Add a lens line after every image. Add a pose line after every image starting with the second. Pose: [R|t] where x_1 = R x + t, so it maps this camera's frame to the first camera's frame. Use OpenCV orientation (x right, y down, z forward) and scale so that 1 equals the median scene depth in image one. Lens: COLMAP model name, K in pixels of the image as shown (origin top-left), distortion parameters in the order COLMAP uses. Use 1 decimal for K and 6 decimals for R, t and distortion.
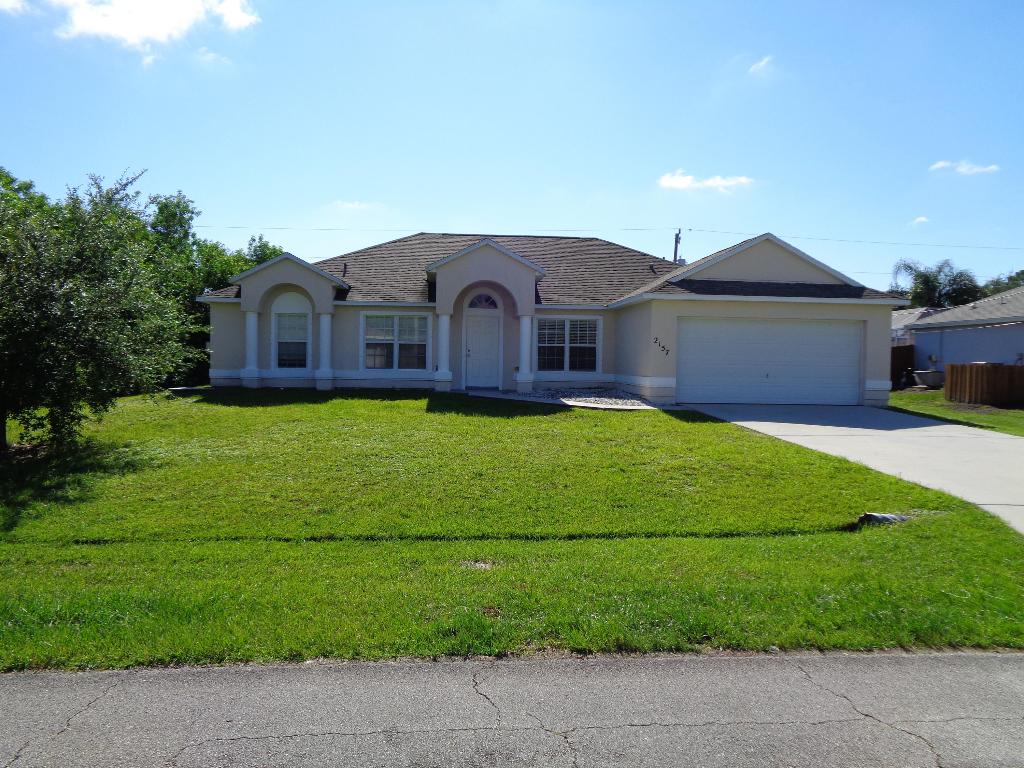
lens RADIAL K [[777.0, 0, 516.0], [0, 777.0, 384.9], [0, 0, 1]] dist [0.016679, 0.009193]
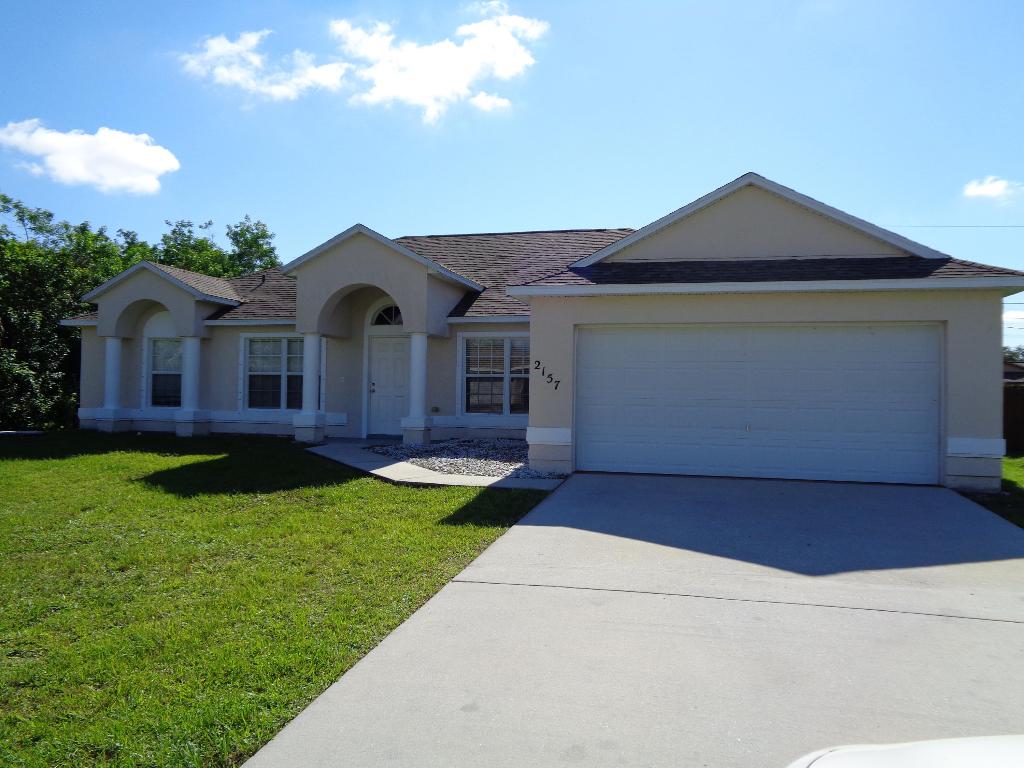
lens RADIAL K [[777.0, 0, 508.3], [0, 777.0, 381.7], [0, 0, 1]] dist [0.016679, 0.009193]
pose [[0.944815, -0.006600, -0.327536, 0.336692], [-0.008994, 0.998898, -0.046072, -0.015891], [0.327479, 0.046475, 0.943715, 0.408978]]
